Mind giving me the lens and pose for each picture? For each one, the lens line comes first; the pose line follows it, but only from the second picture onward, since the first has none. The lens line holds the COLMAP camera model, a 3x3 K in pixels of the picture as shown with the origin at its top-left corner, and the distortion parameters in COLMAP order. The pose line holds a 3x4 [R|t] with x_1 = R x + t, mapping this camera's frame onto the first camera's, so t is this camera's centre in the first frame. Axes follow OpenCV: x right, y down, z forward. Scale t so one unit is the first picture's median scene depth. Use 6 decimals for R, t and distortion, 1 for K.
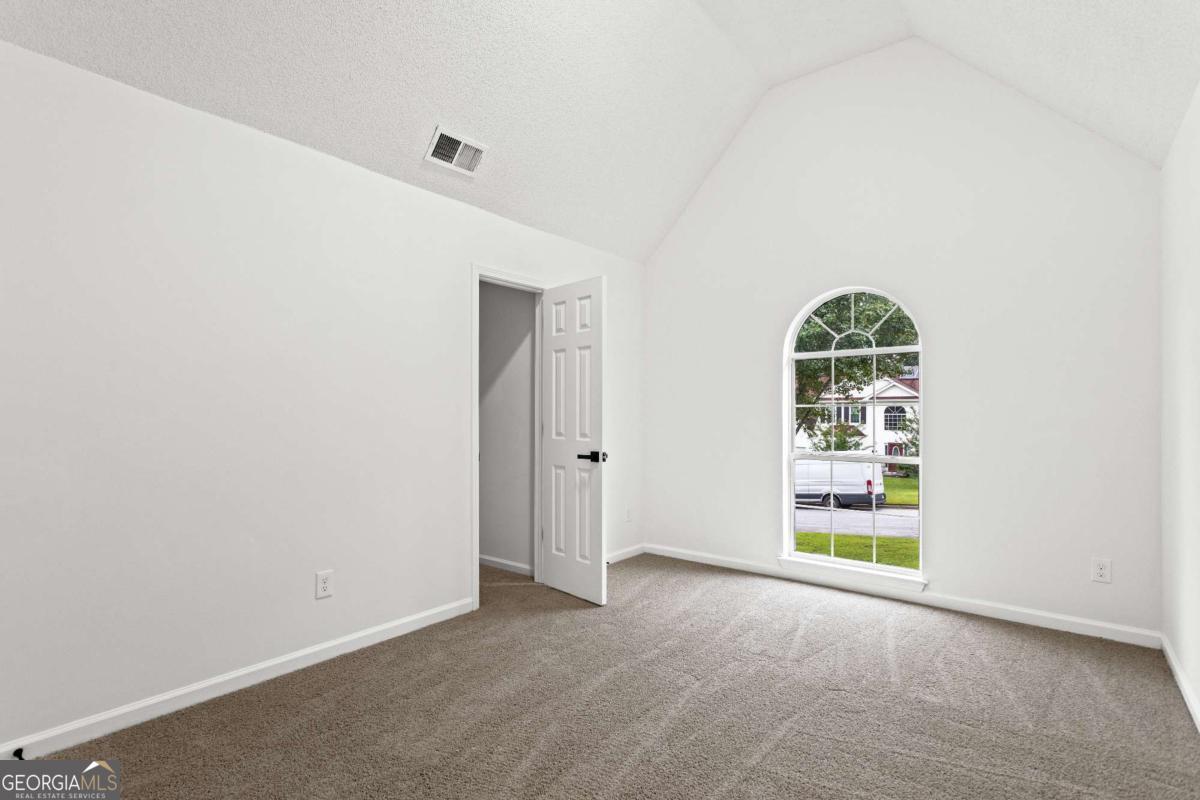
lens RADIAL K [[563.4, 0, 597.3], [0, 563.4, 404.8], [0, 0, 1]] dist [-0.002209, 0.001816]
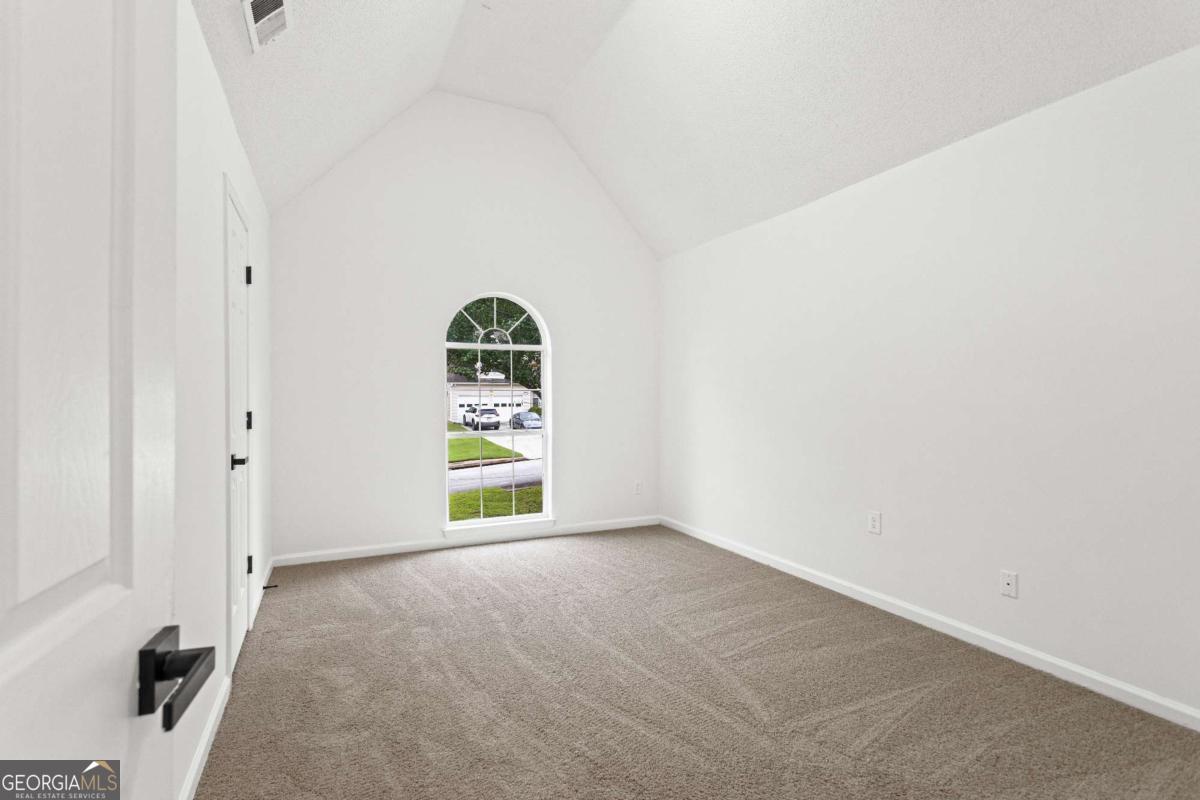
lens RADIAL K [[563.4, 0, 589.3], [0, 563.4, 394.3], [0, 0, 1]] dist [-0.002209, 0.001816]
pose [[0.451786, -0.003260, 0.892120, -0.548083], [-0.009586, 0.999918, 0.008509, -0.002802], [-0.892075, -0.012396, 0.451718, 0.275888]]
